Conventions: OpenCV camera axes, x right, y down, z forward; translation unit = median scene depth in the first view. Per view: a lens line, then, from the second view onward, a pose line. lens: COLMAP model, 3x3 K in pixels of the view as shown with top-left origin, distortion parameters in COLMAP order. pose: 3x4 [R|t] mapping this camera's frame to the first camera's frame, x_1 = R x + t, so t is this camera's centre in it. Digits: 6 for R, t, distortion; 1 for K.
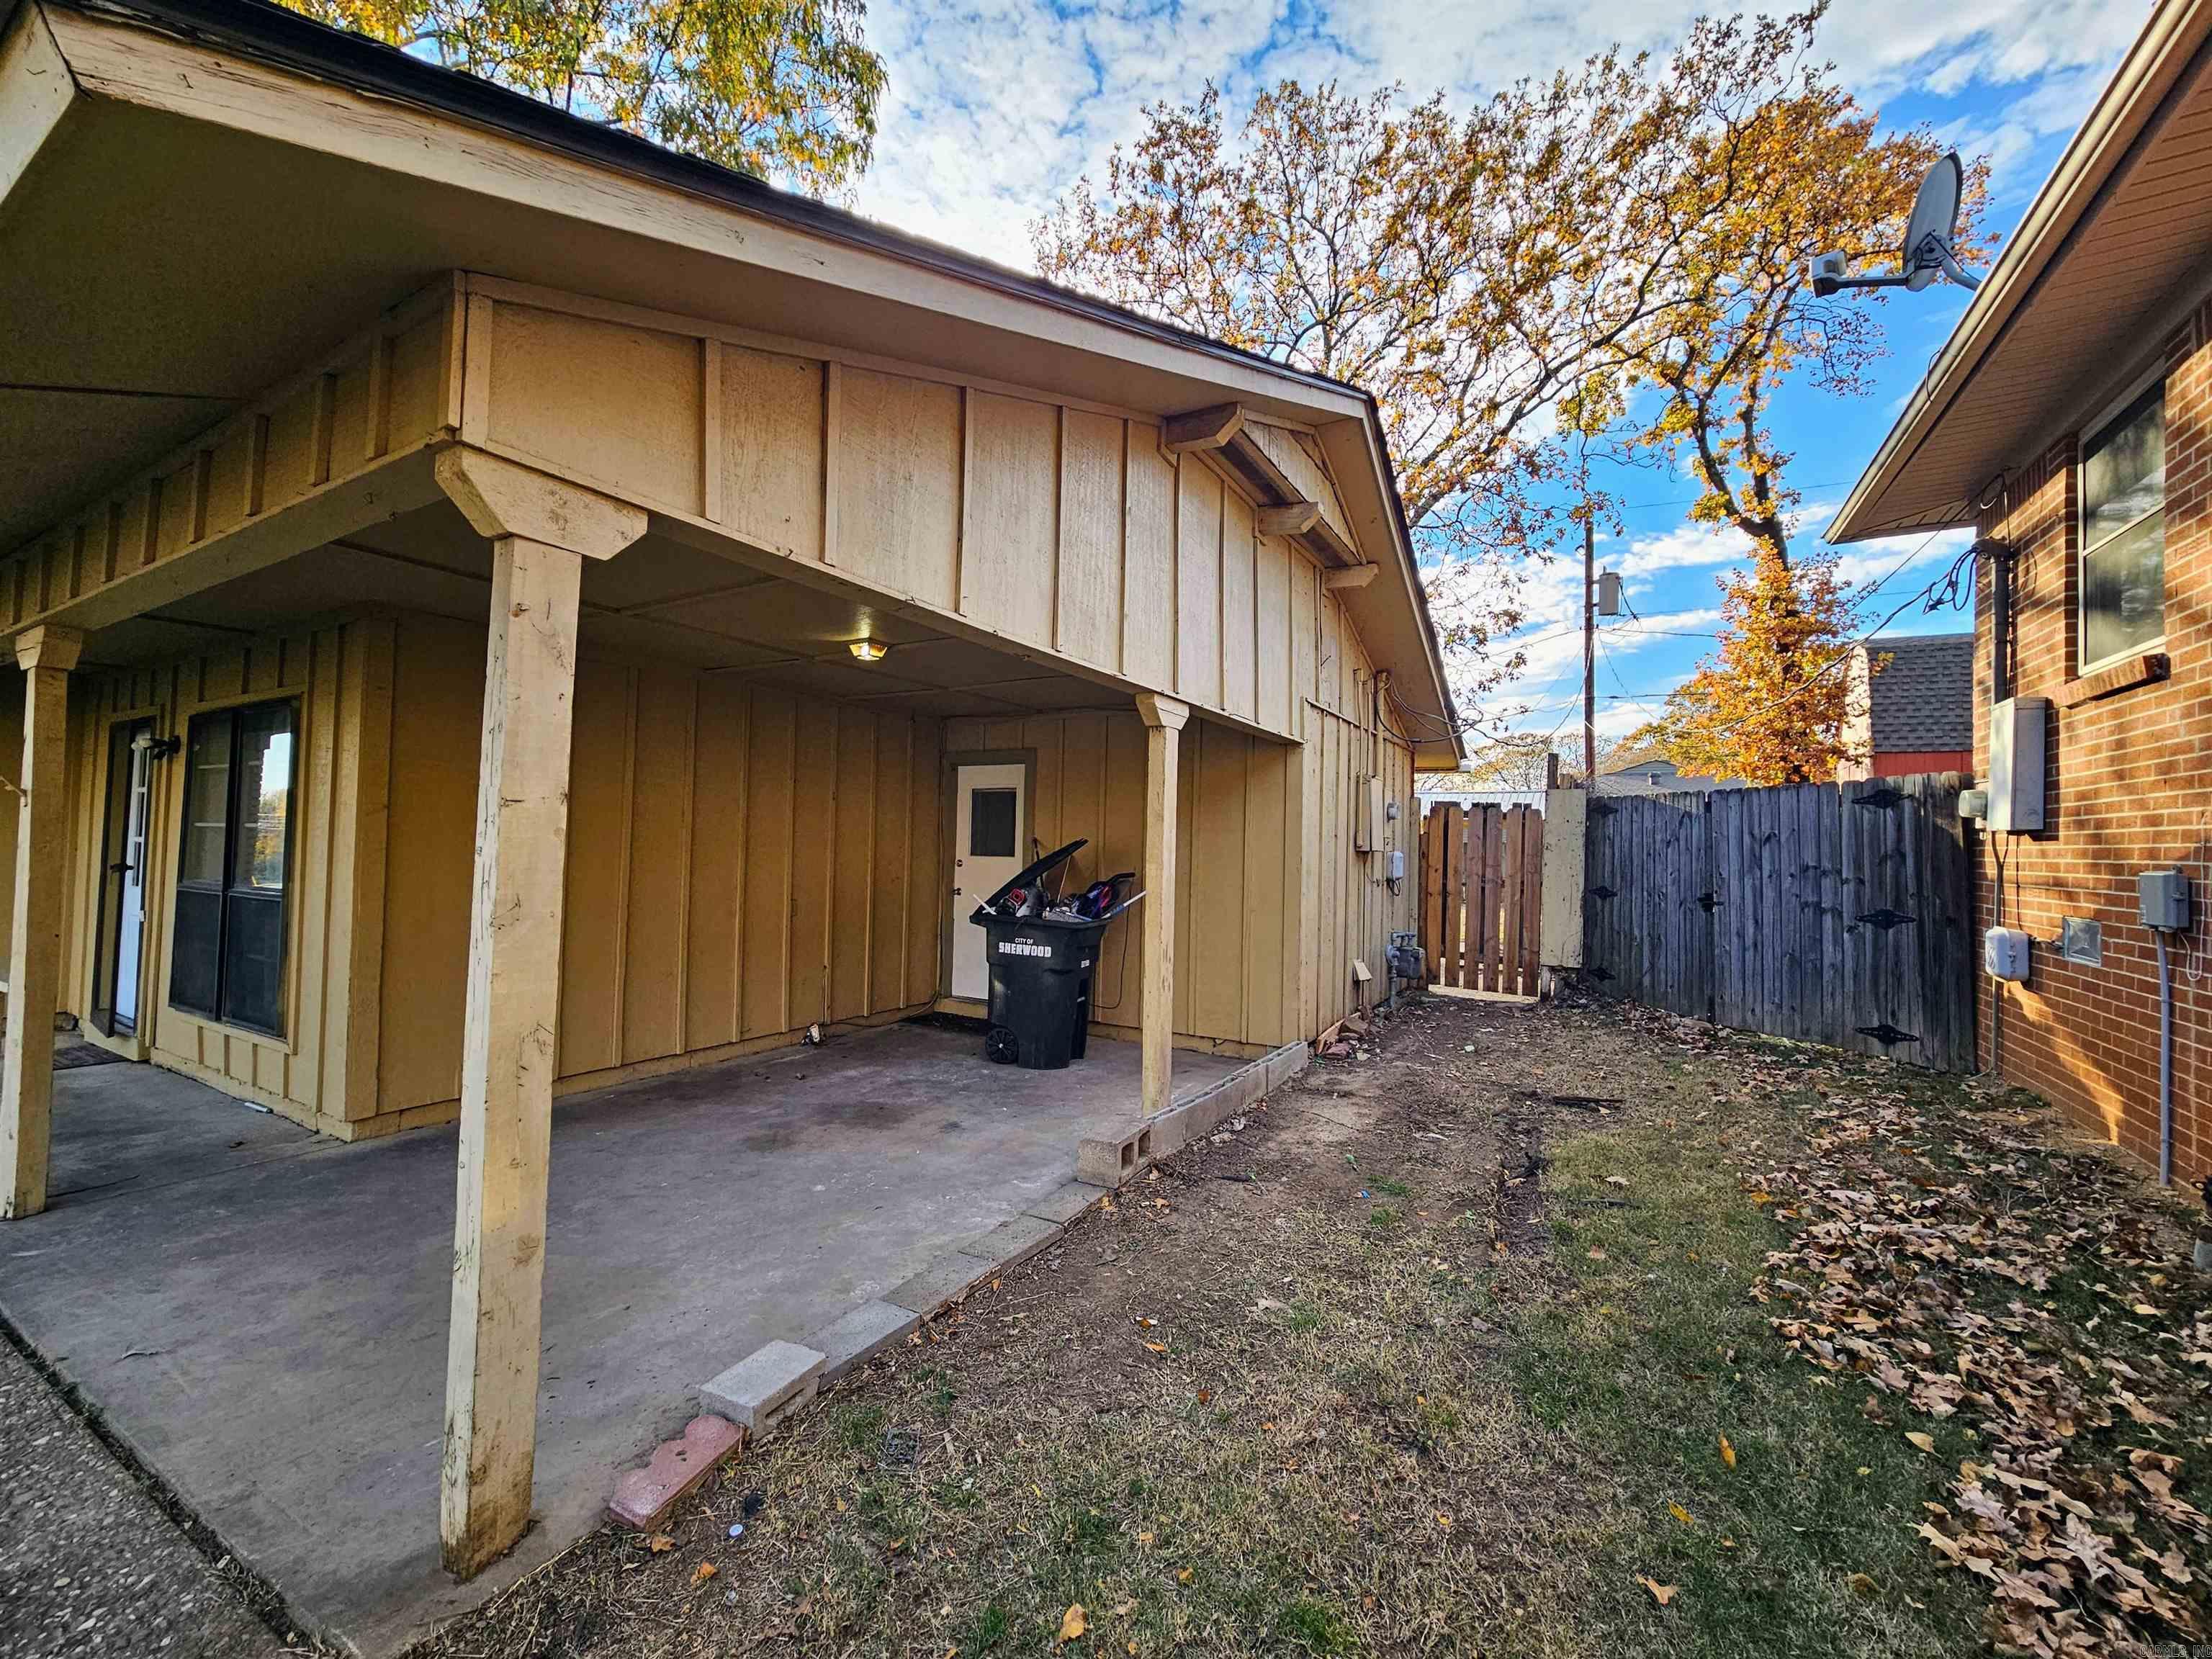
lens RADIAL K [[882.3, 0, 1111.8], [0, 882.3, 815.9], [0, 0, 1]] dist [0.000103, 0.000271]
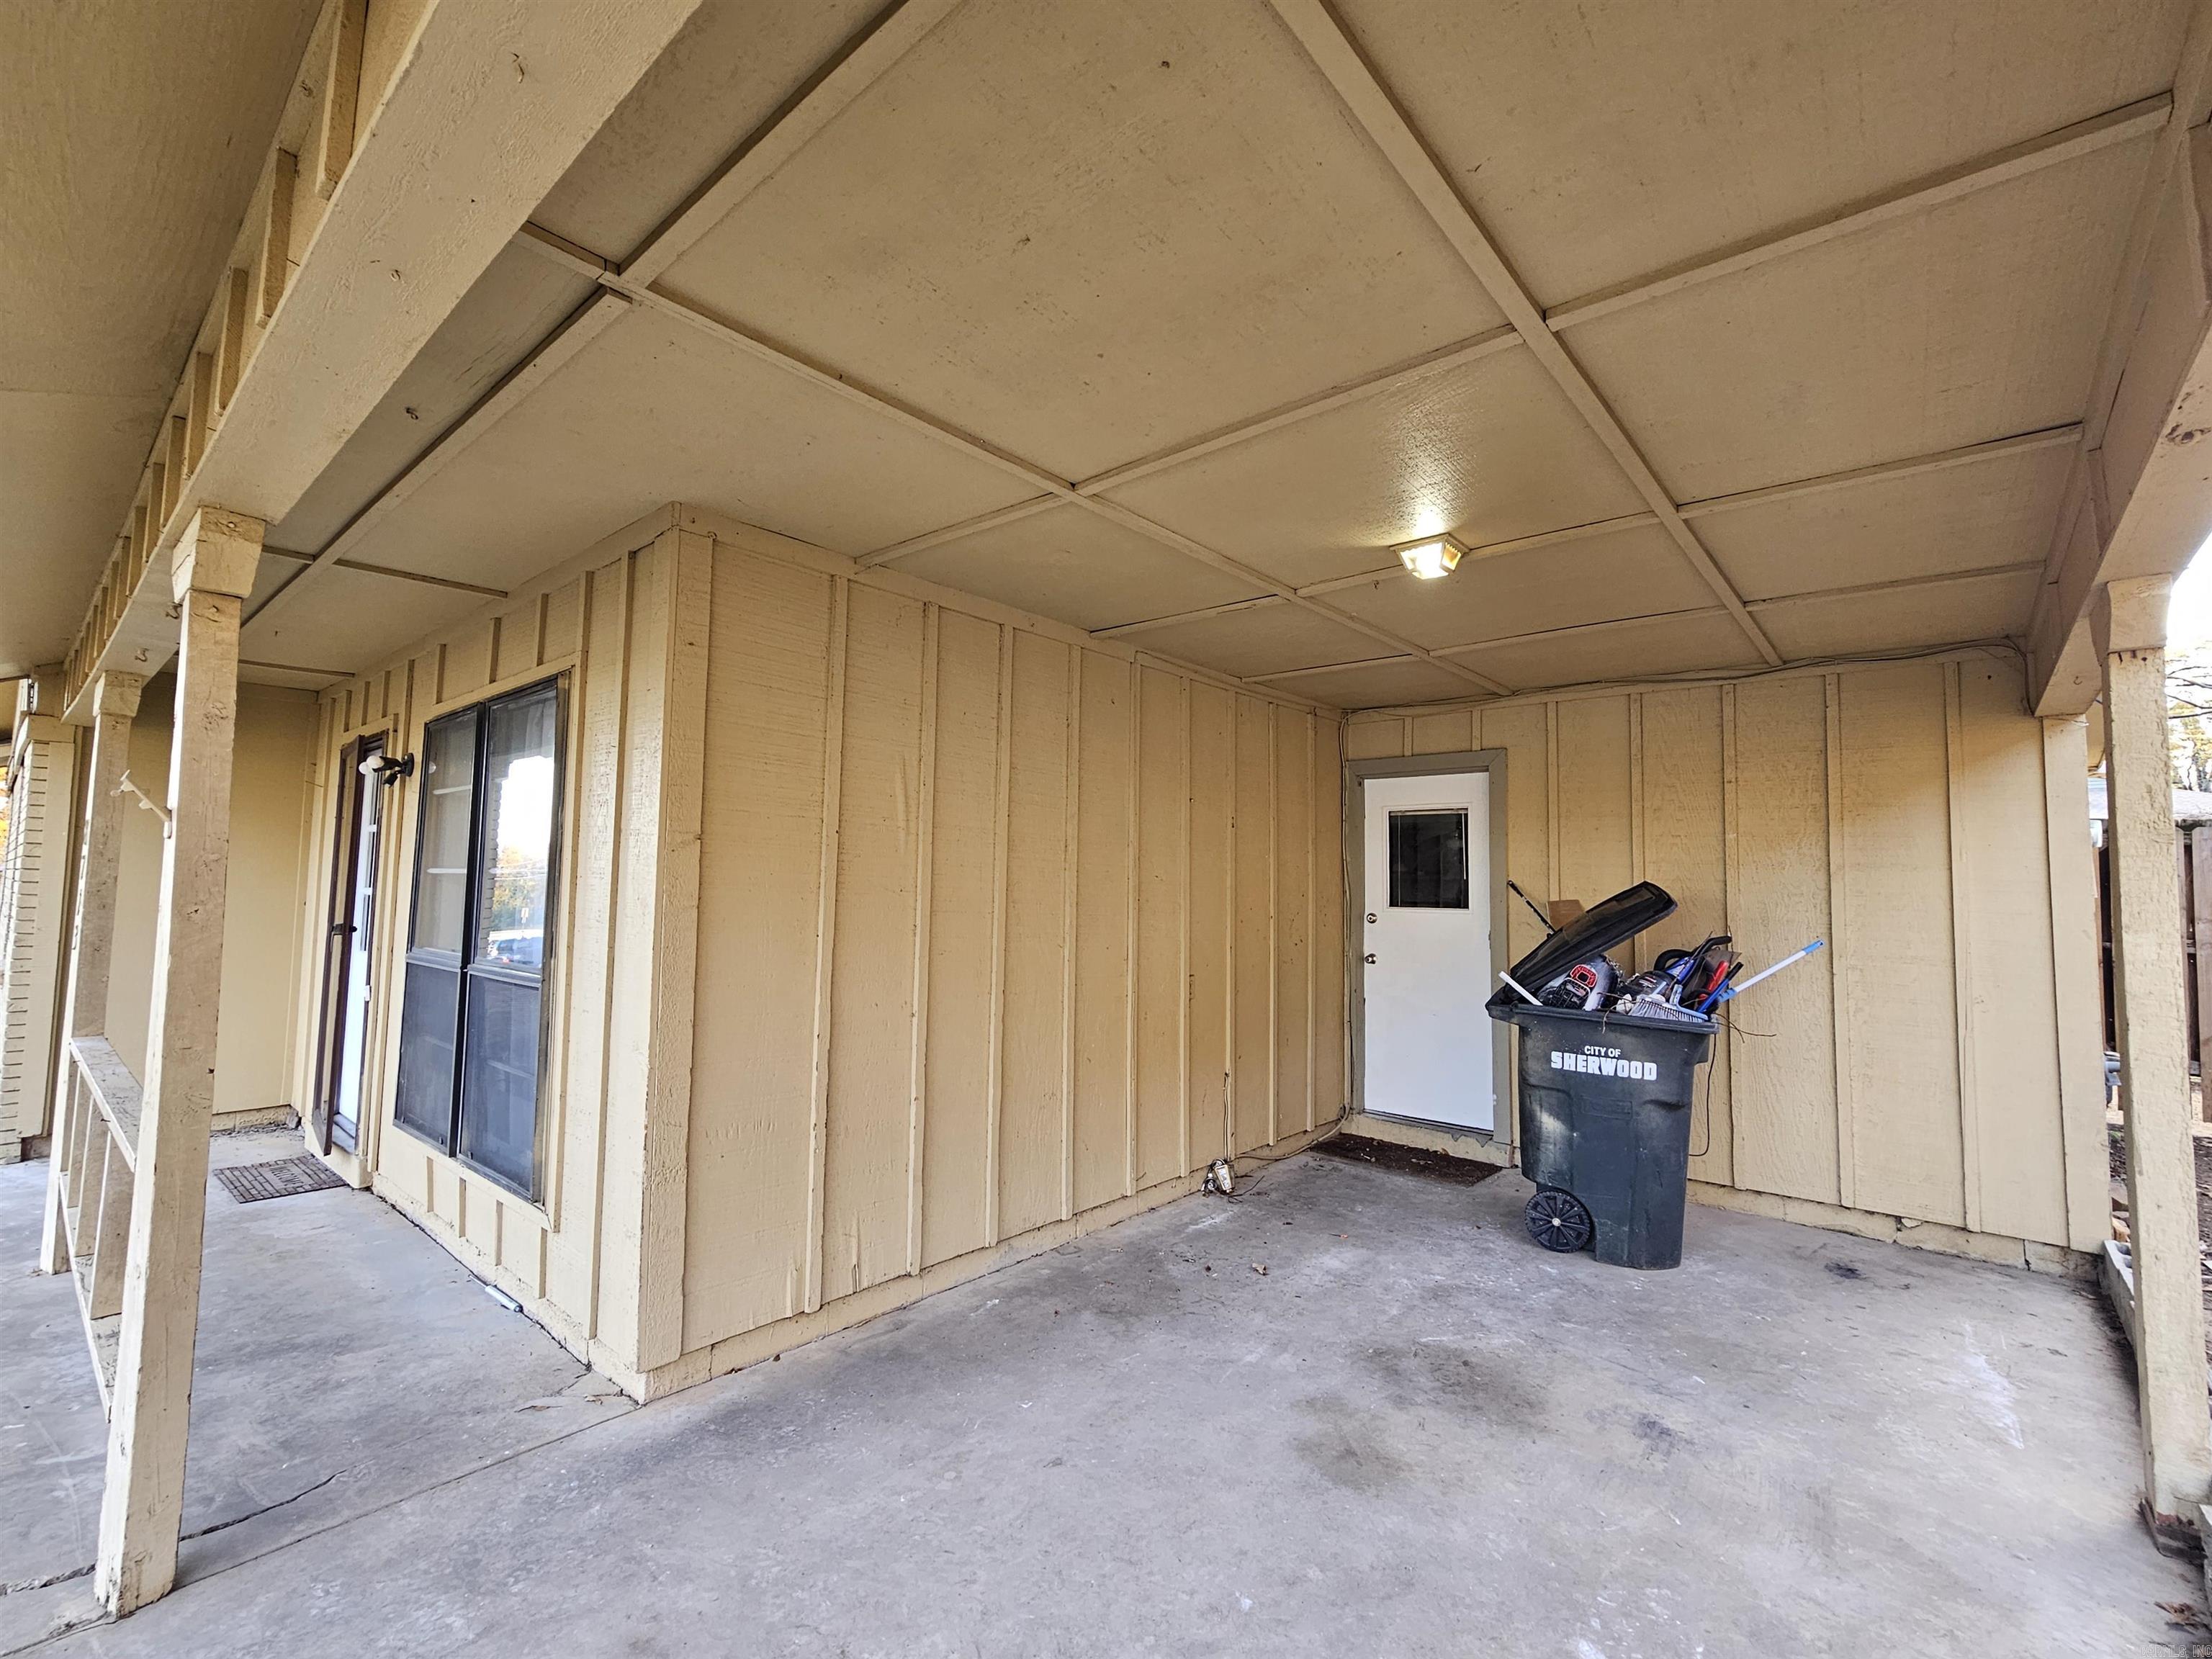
lens RADIAL K [[906.1, 0, 1100.8], [0, 906.1, 822.3], [0, 0, 1]] dist [-0.001879, -0.000052]
pose [[0.985448, -0.018507, -0.168966, -0.349867], [0.011791, 0.999103, -0.040667, 0.006273], [0.169567, 0.038083, 0.984783, 0.341467]]
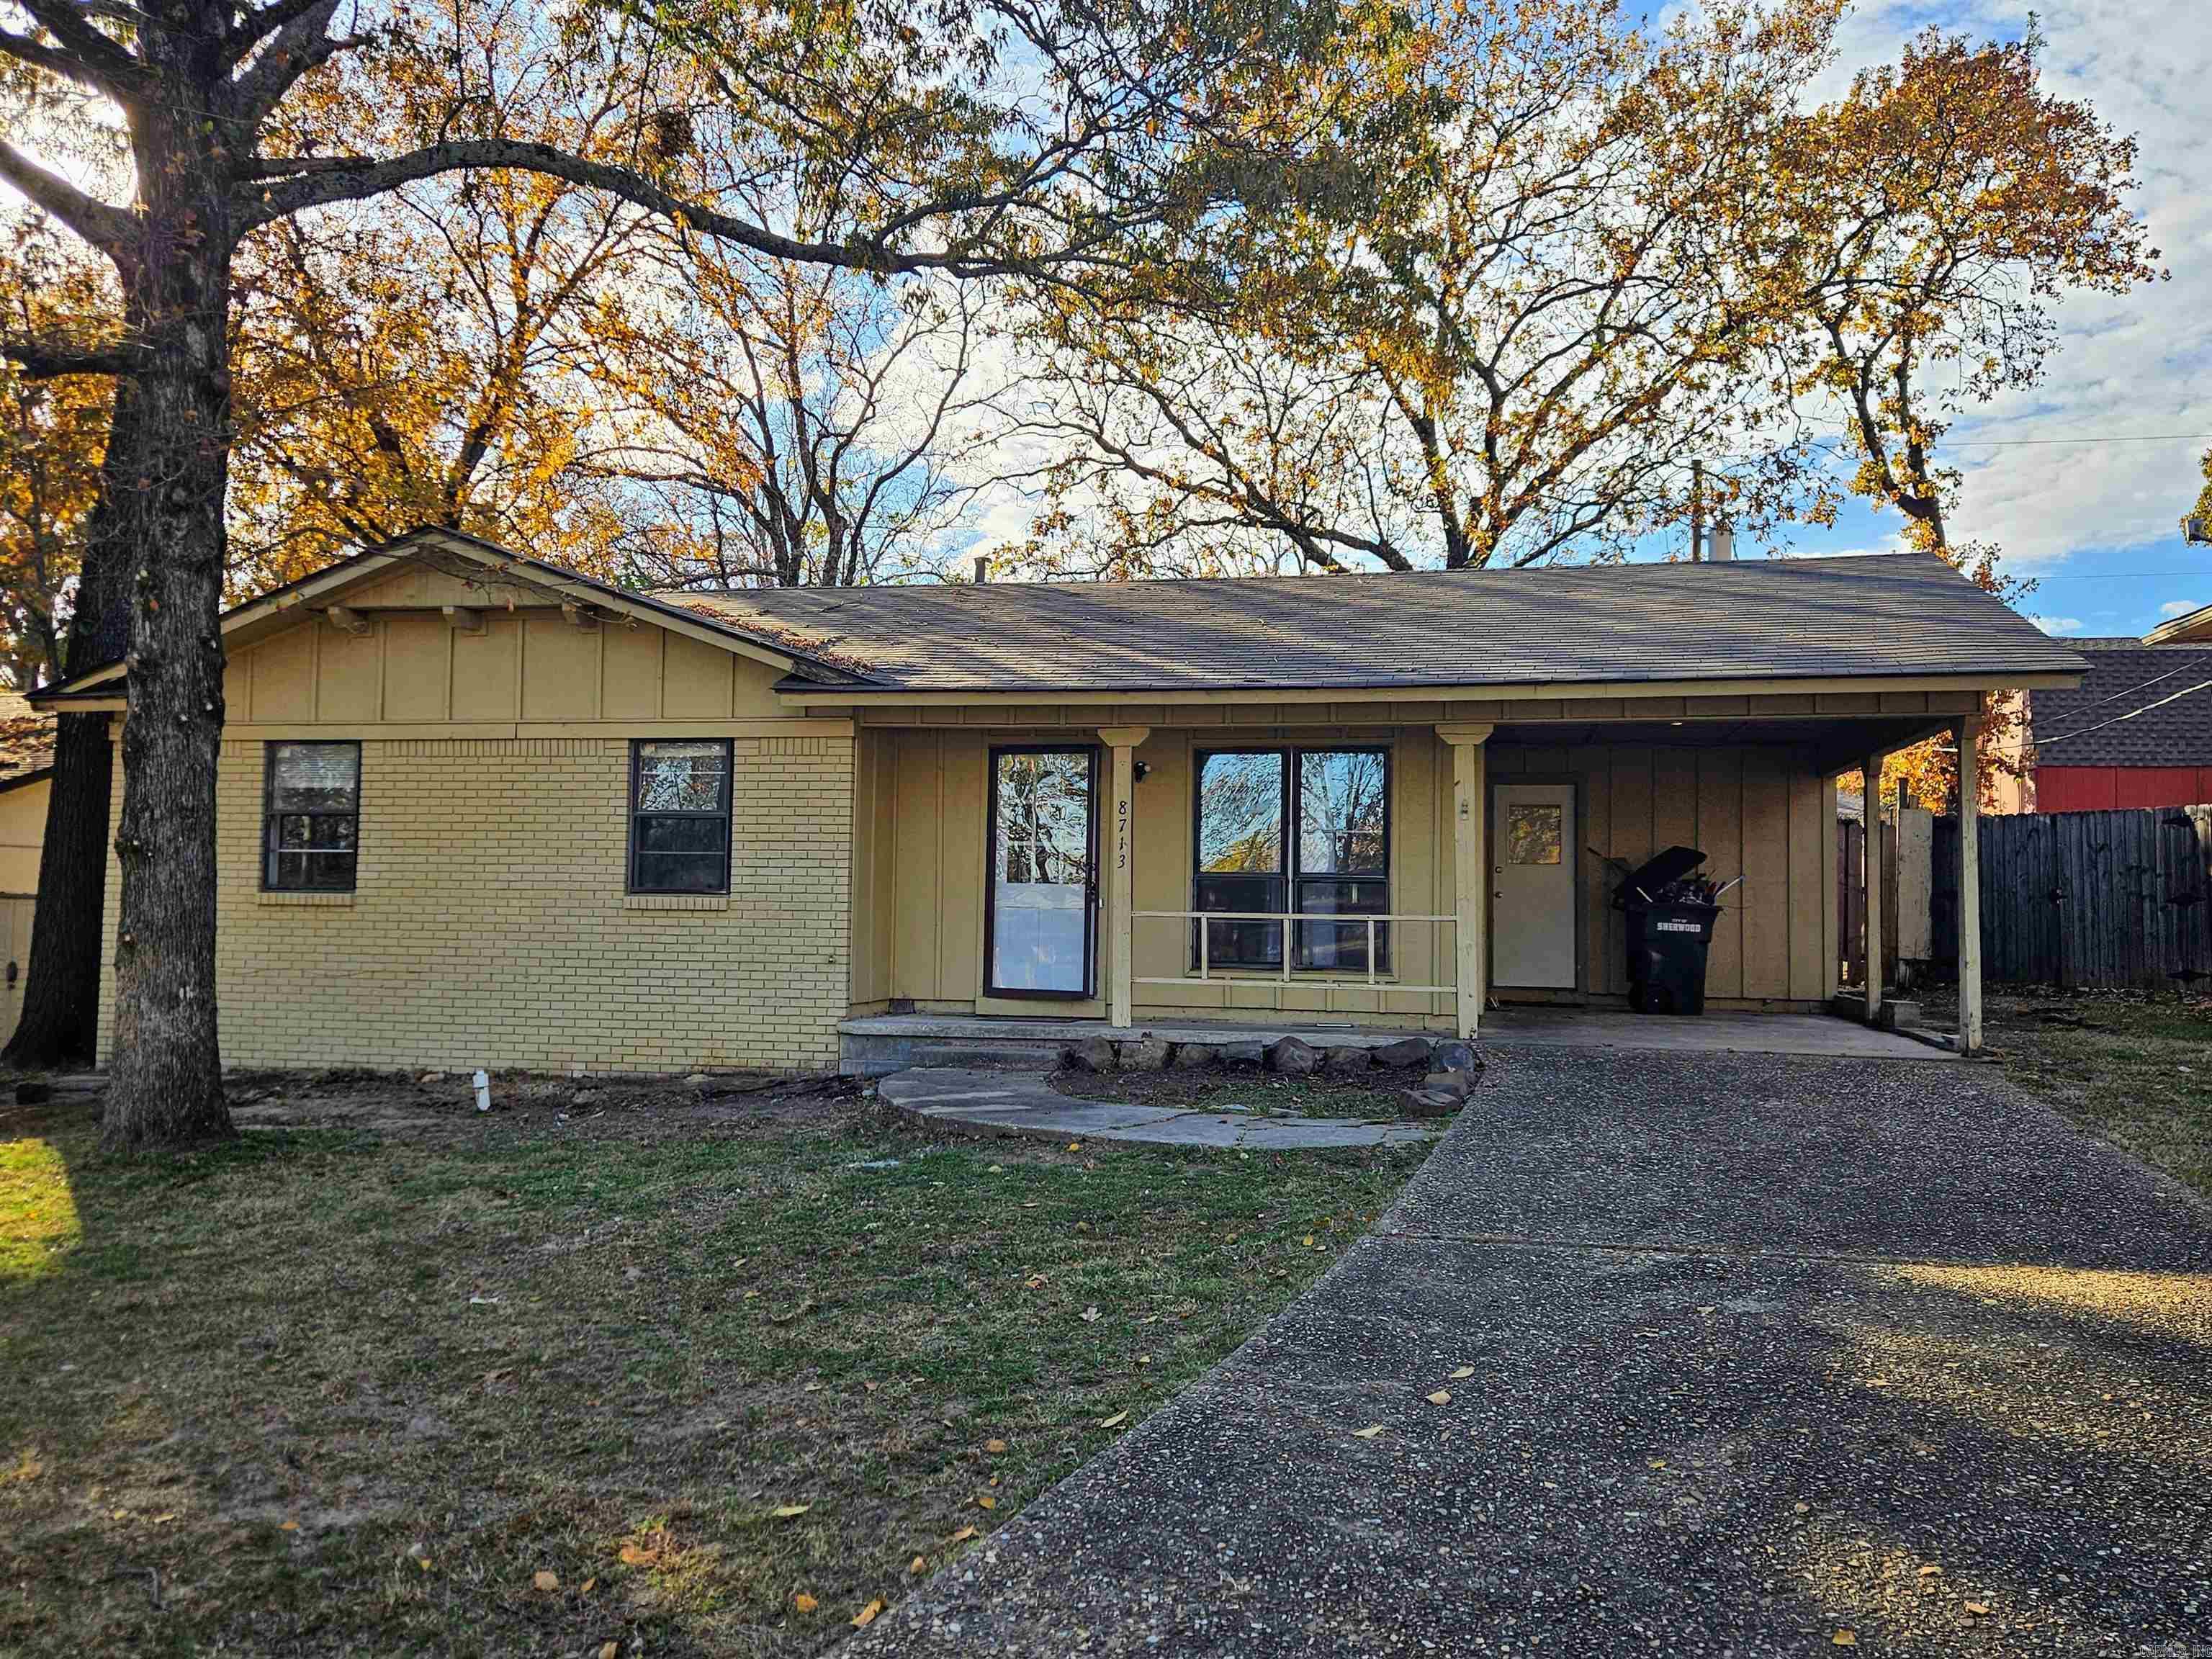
lens RADIAL K [[1782.4, 0, 1099.2], [0, 1782.4, 801.3], [0, 0, 1]] dist [0.122258, -0.113474]
pose [[0.945964, 0.009022, 0.324145, -1.915680], [-0.001899, 0.999750, -0.022283, 0.025675], [-0.324265, 0.020463, 0.945745, -1.368506]]
